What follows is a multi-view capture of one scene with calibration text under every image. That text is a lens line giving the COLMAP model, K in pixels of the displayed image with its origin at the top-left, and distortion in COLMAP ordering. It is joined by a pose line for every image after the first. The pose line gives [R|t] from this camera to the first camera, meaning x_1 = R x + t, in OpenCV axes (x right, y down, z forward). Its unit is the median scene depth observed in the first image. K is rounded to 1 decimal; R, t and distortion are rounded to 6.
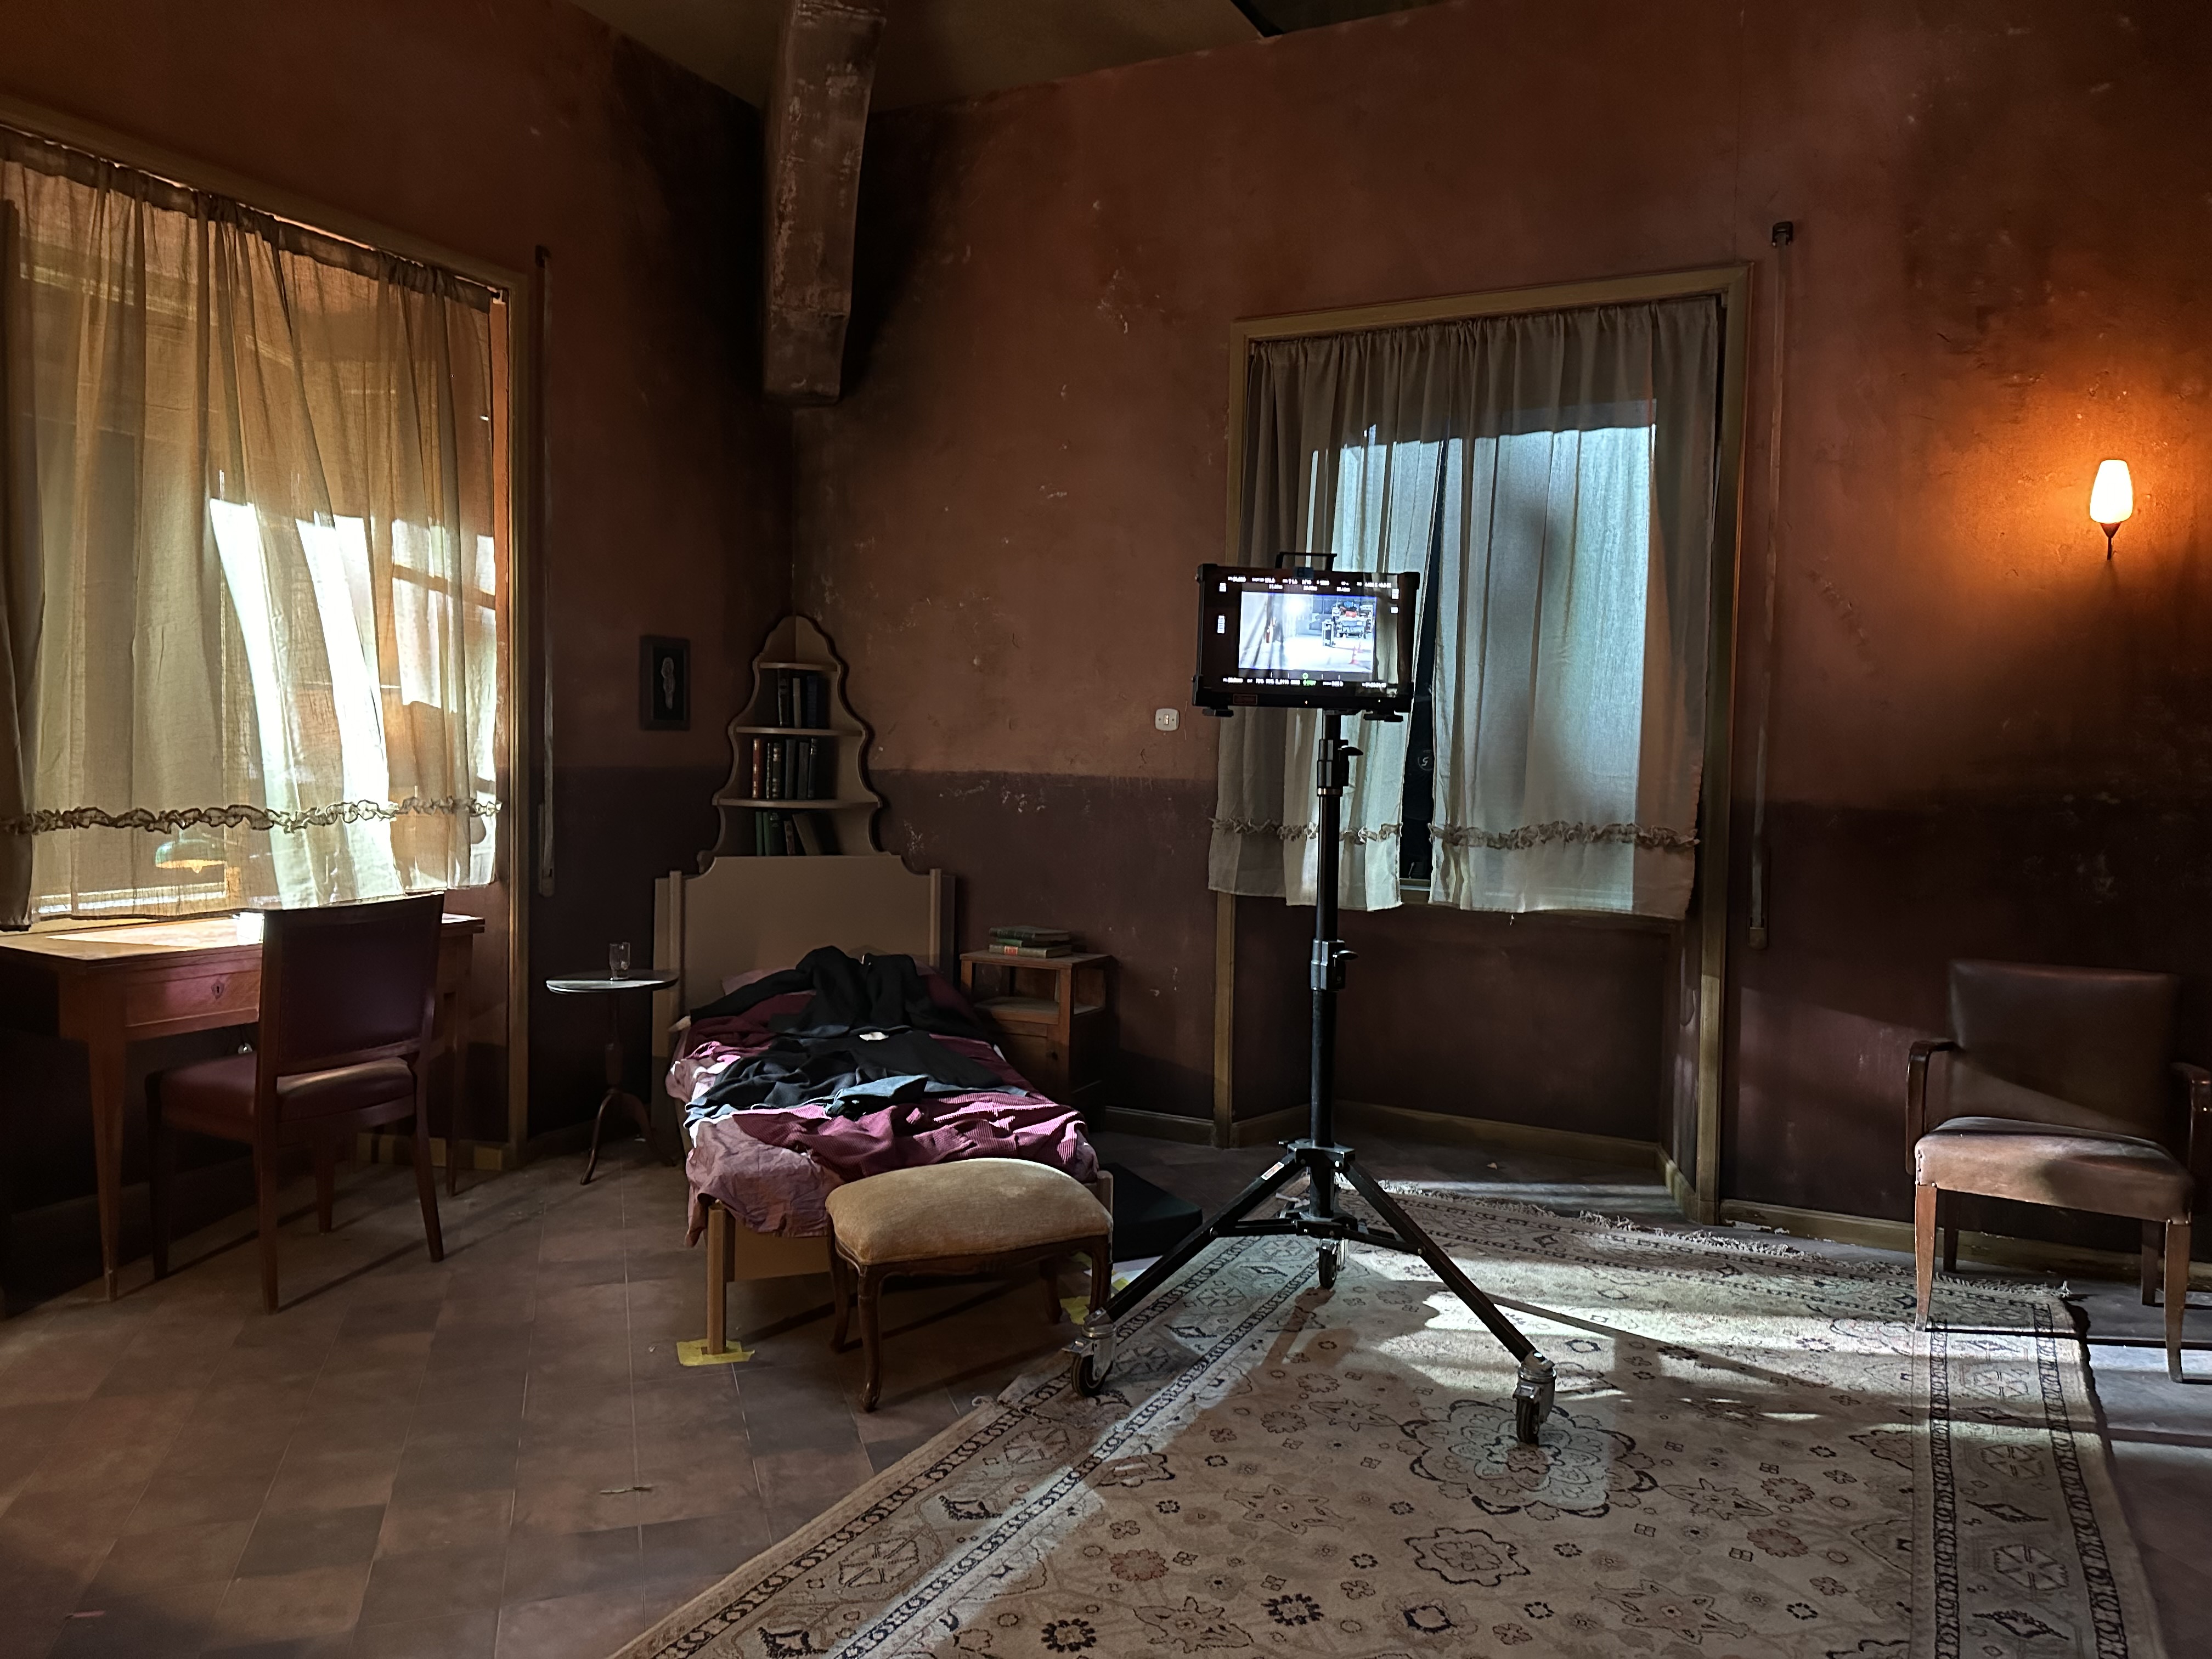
lens RADIAL K [[1549.3, 0, 1122.8], [0, 1549.3, 814.2], [0, 0, 1]] dist [0.070466, -0.088808]
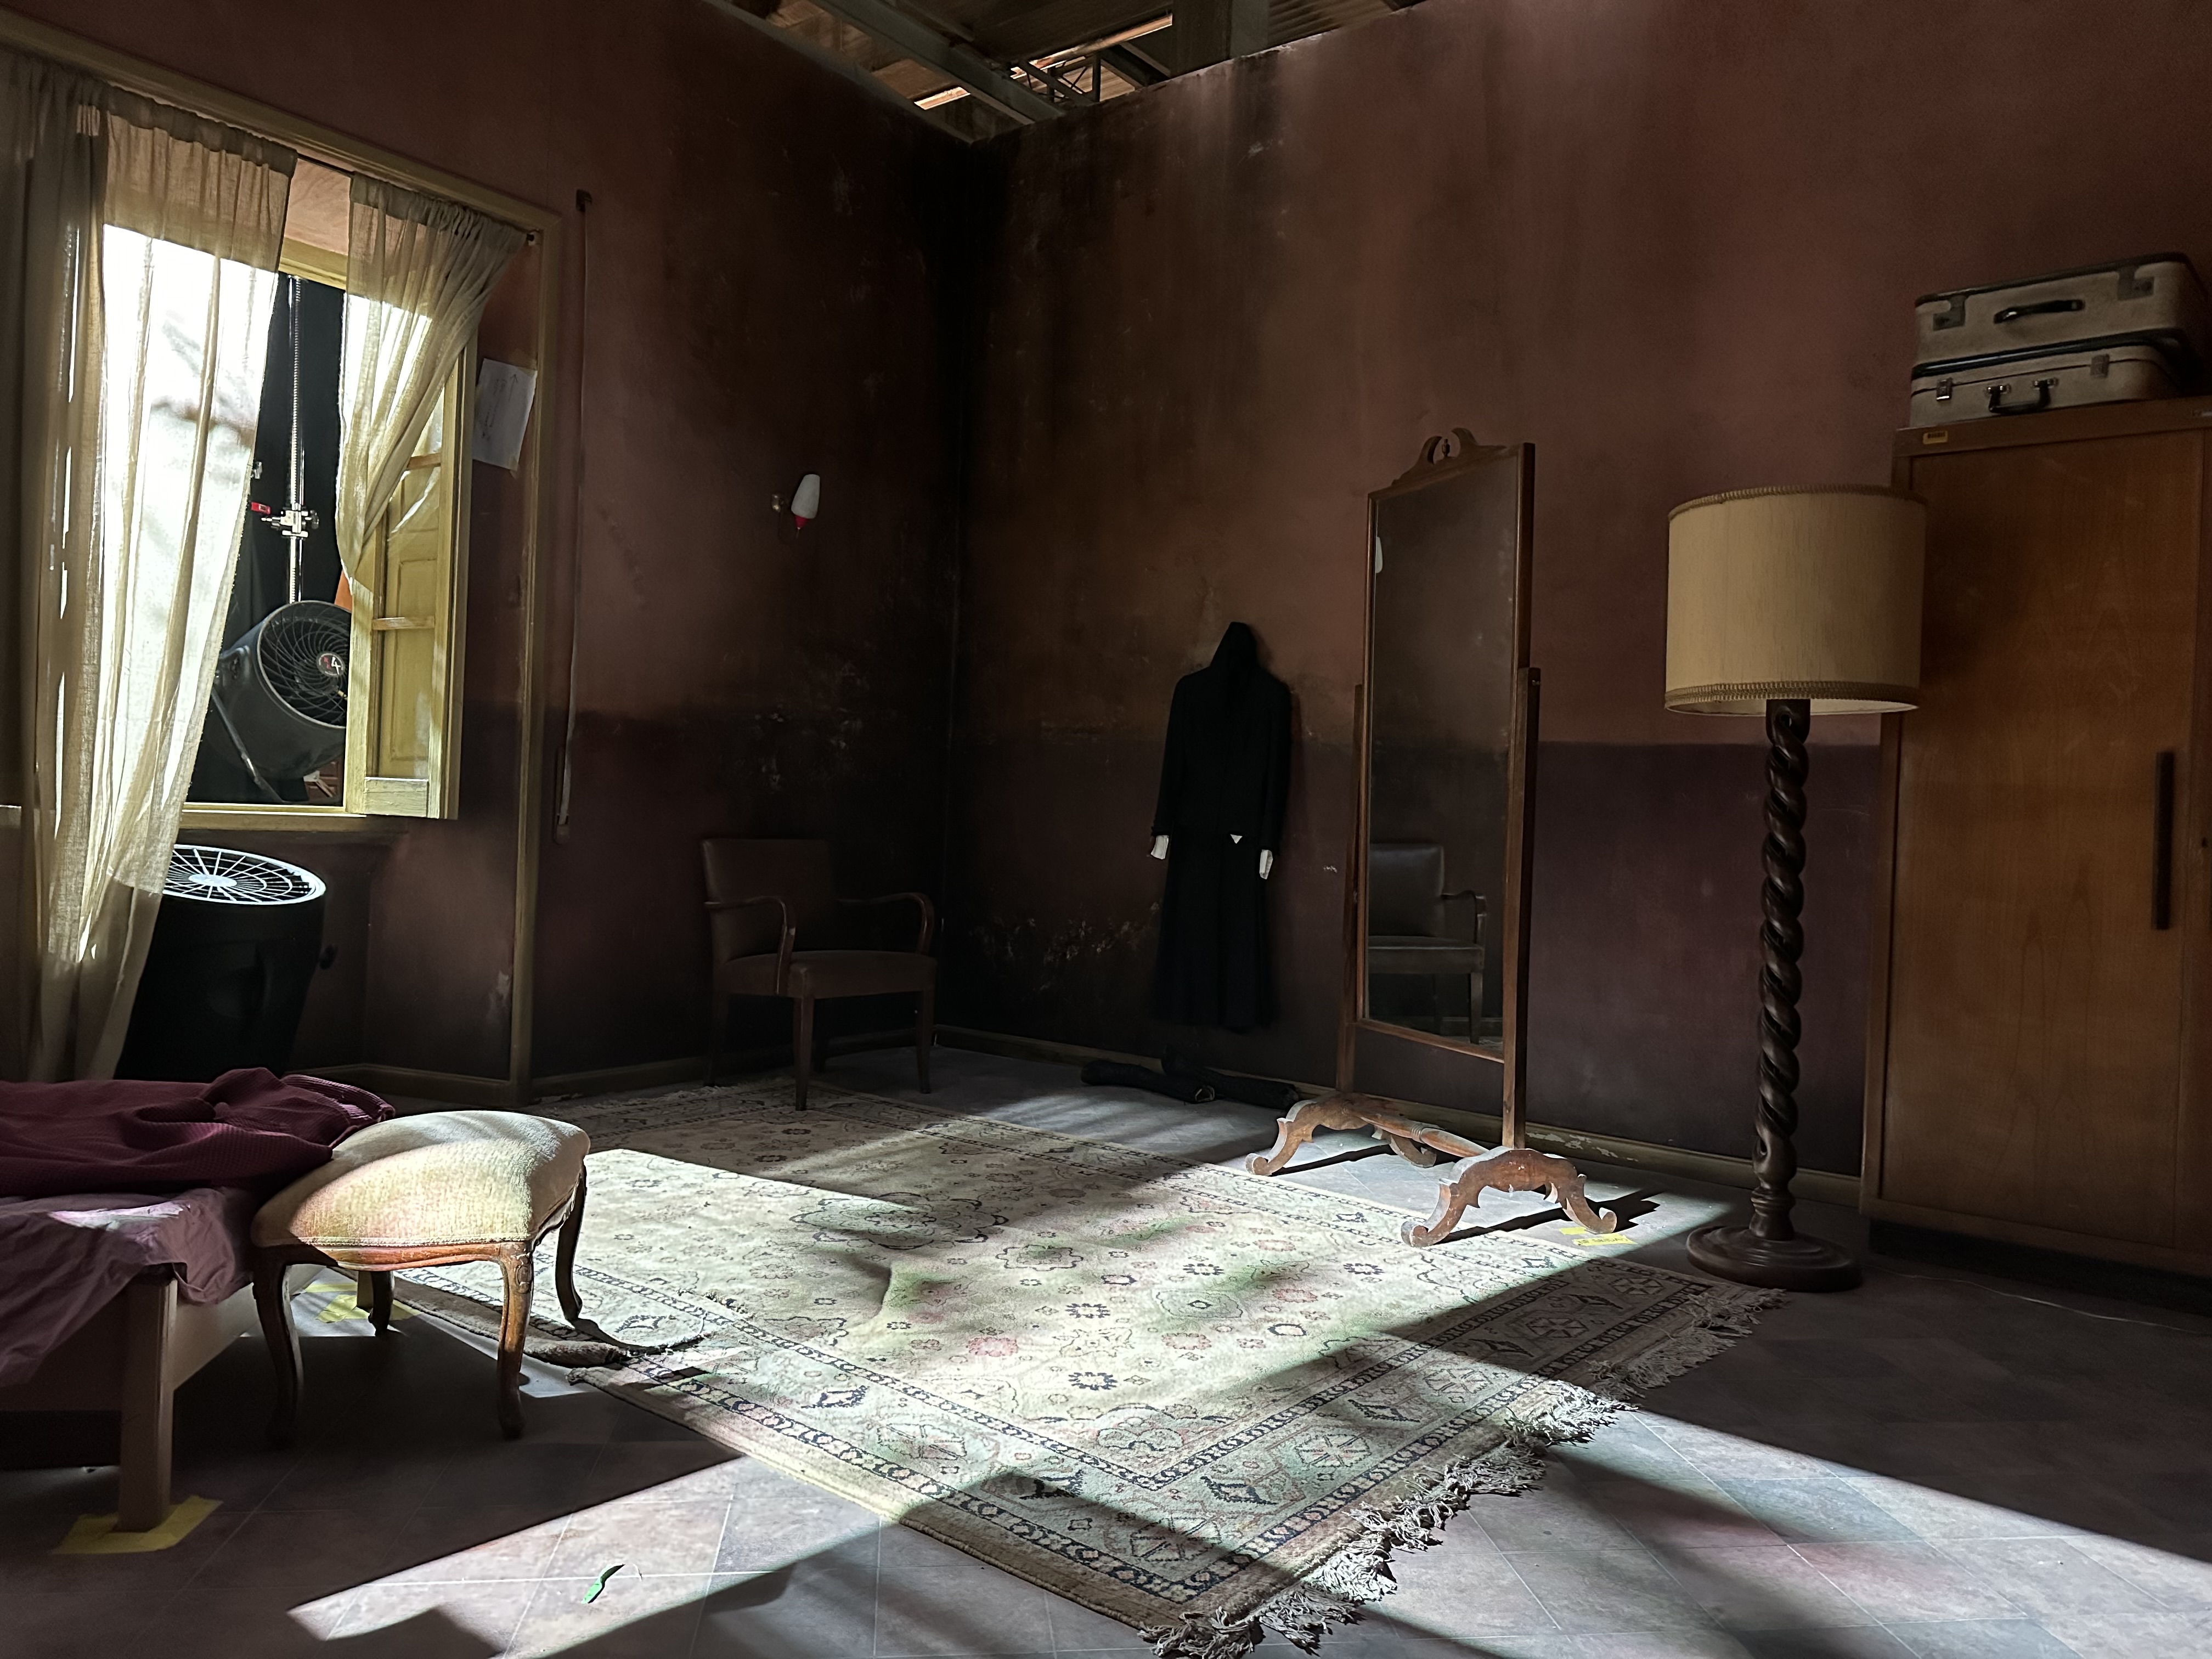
lens RADIAL K [[1549.3, 0, 1128.6], [0, 1549.3, 813.7], [0, 0, 1]] dist [0.070466, -0.088808]
pose [[0.186847, -0.014306, 0.982285, -0.594403], [0.009373, 0.999874, 0.012779, 0.054100], [-0.982344, 0.006820, 0.186957, 0.403089]]
